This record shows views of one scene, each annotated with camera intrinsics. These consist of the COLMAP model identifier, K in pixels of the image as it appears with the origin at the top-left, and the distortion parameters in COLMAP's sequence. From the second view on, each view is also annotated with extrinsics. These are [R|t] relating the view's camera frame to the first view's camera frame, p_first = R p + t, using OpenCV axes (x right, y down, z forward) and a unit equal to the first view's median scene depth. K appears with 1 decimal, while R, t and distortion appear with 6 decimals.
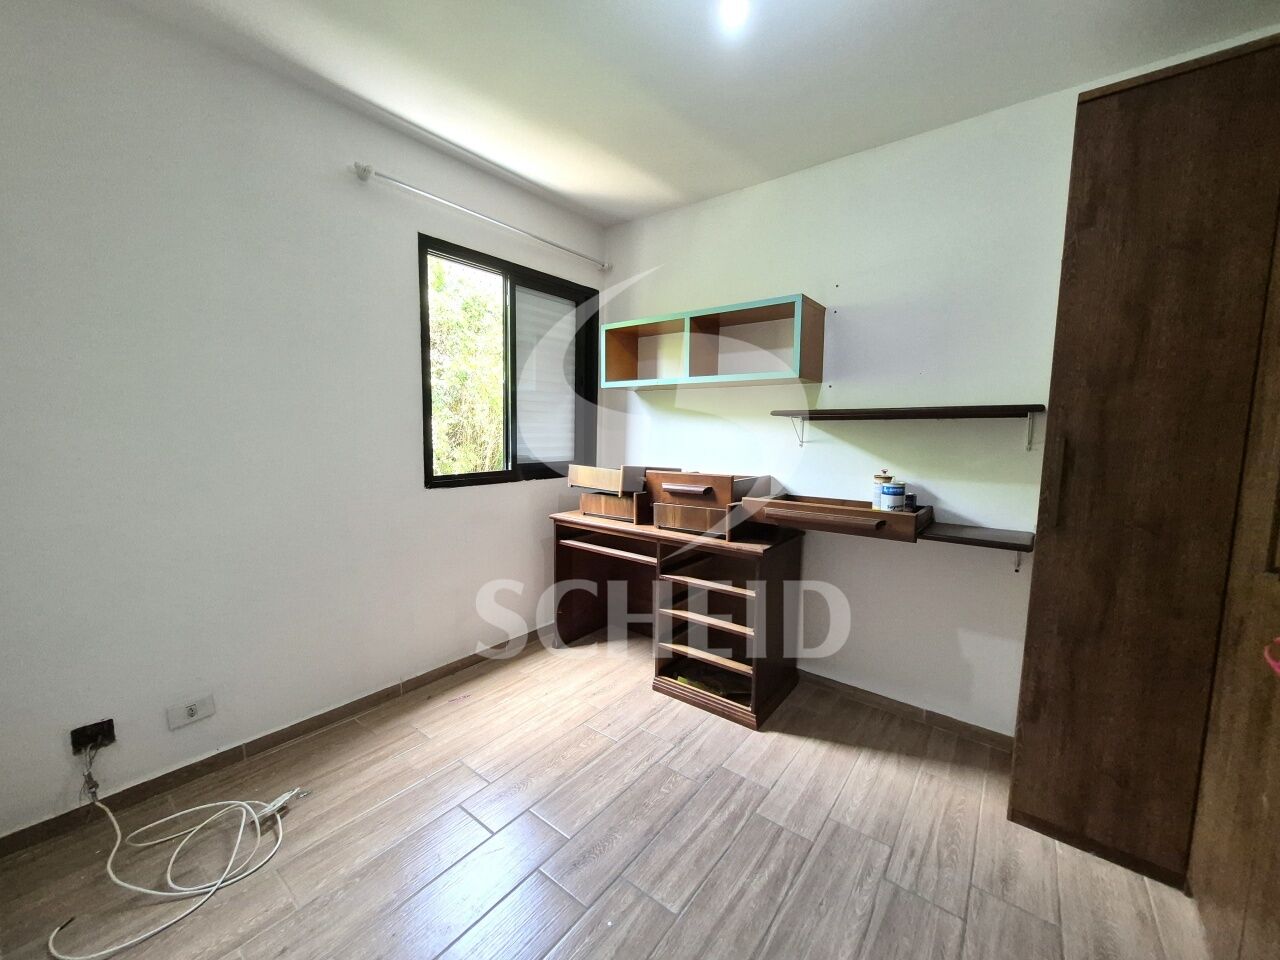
lens RADIAL K [[500.7, 0, 647.4], [0, 500.7, 483.0], [0, 0, 1]] dist [0.004235, -0.002882]
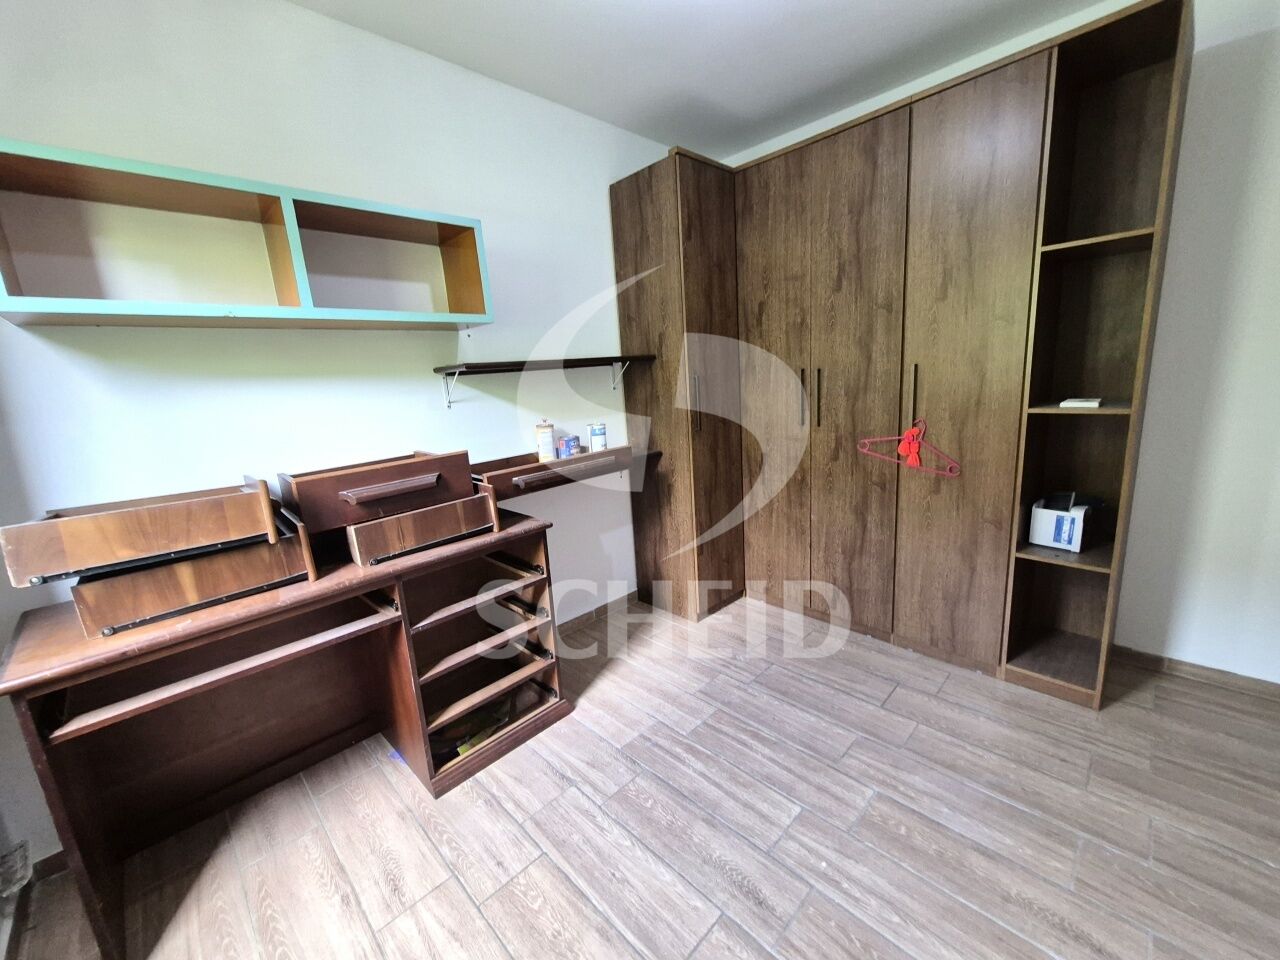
lens RADIAL K [[500.7, 0, 647.4], [0, 500.7, 483.0], [0, 0, 1]] dist [0.004235, -0.002882]
pose [[0.130574, -0.227587, 0.964964, -0.632533], [0.175043, 0.963299, 0.203508, -0.085670], [-0.975864, 0.142337, 0.165620, 0.737842]]
